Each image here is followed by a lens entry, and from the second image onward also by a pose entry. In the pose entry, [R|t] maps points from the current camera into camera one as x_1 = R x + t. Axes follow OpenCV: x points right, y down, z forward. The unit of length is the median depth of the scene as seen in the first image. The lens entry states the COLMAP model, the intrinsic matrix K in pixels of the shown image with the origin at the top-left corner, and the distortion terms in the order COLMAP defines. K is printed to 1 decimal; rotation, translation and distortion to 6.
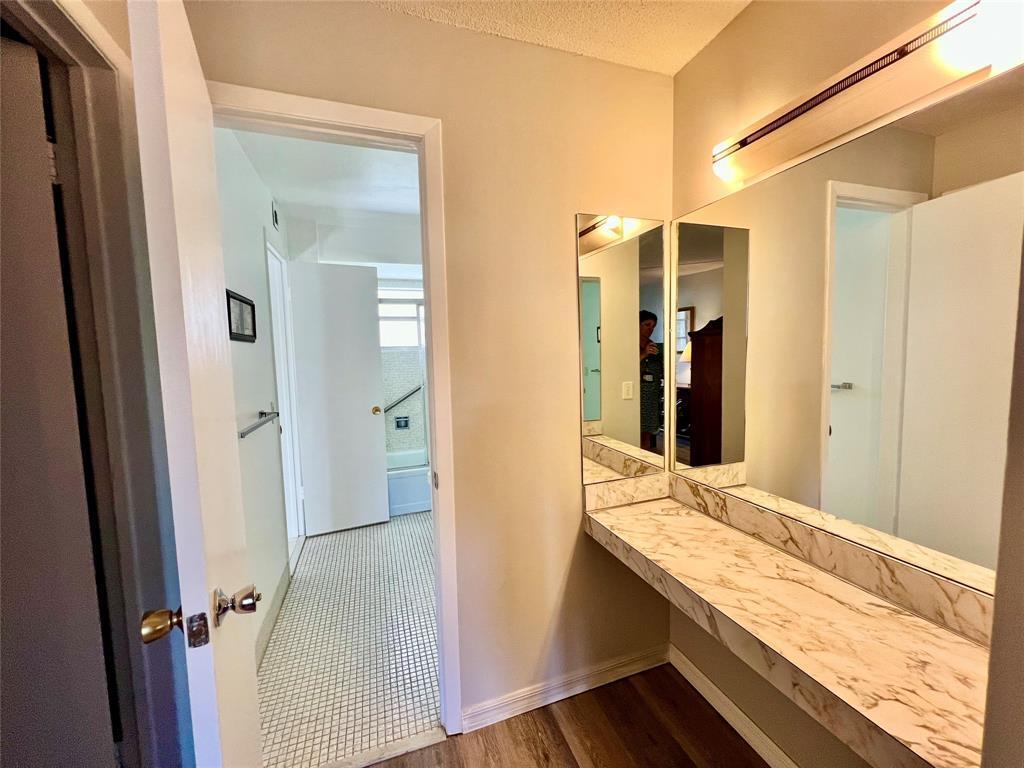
lens RADIAL K [[410.3, 0, 511.6], [0, 410.3, 382.8], [0, 0, 1]] dist [-0.000605, -0.000041]
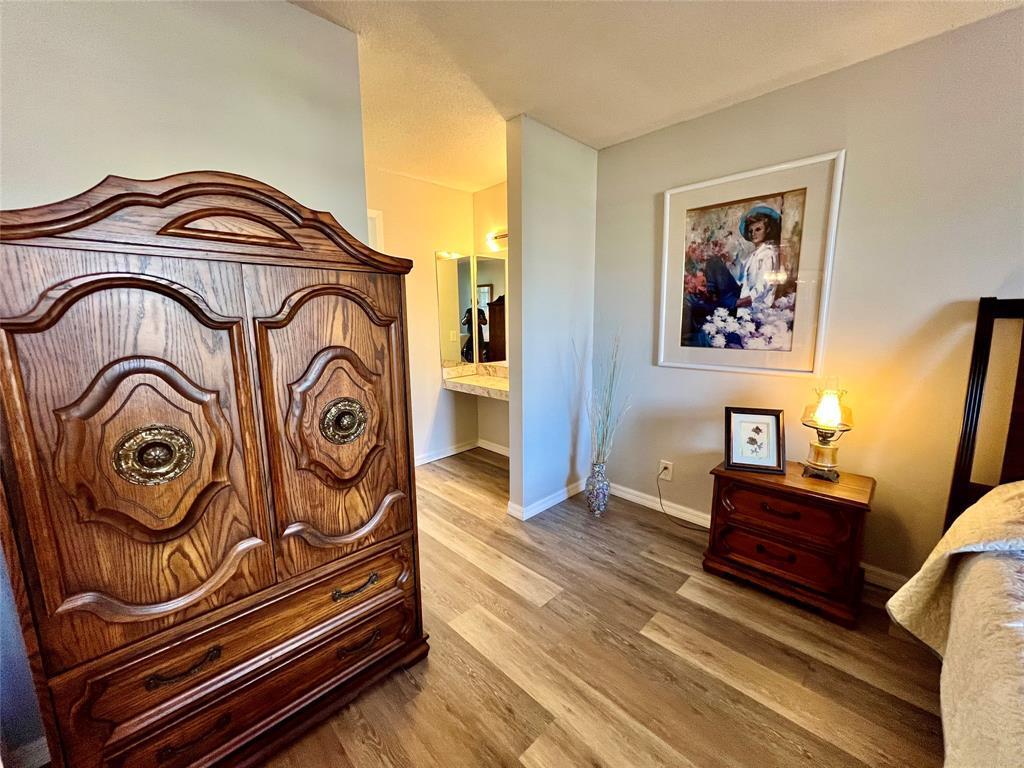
lens RADIAL K [[410.3, 0, 511.7], [0, 410.3, 385.0], [0, 0, 1]] dist [-0.000605, -0.000041]
pose [[0.902219, -0.058947, 0.427231, -0.452279], [0.023855, 0.995920, 0.087035, 0.142095], [-0.430618, -0.068333, 0.899944, -1.236283]]
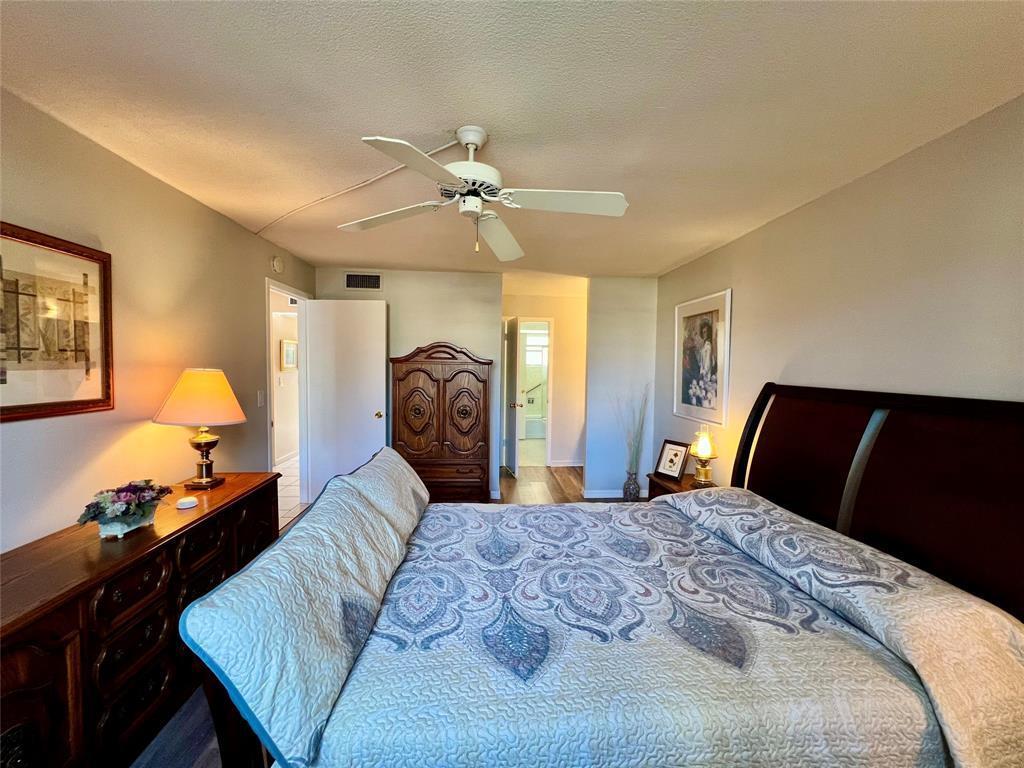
lens RADIAL K [[410.3, 0, 509.8], [0, 410.3, 381.3], [0, 0, 1]] dist [-0.000605, -0.000041]
pose [[0.960073, 0.045160, -0.276080, 0.563082], [-0.055471, 0.998020, -0.029653, 0.145901], [0.274194, 0.043783, 0.960677, -2.744601]]
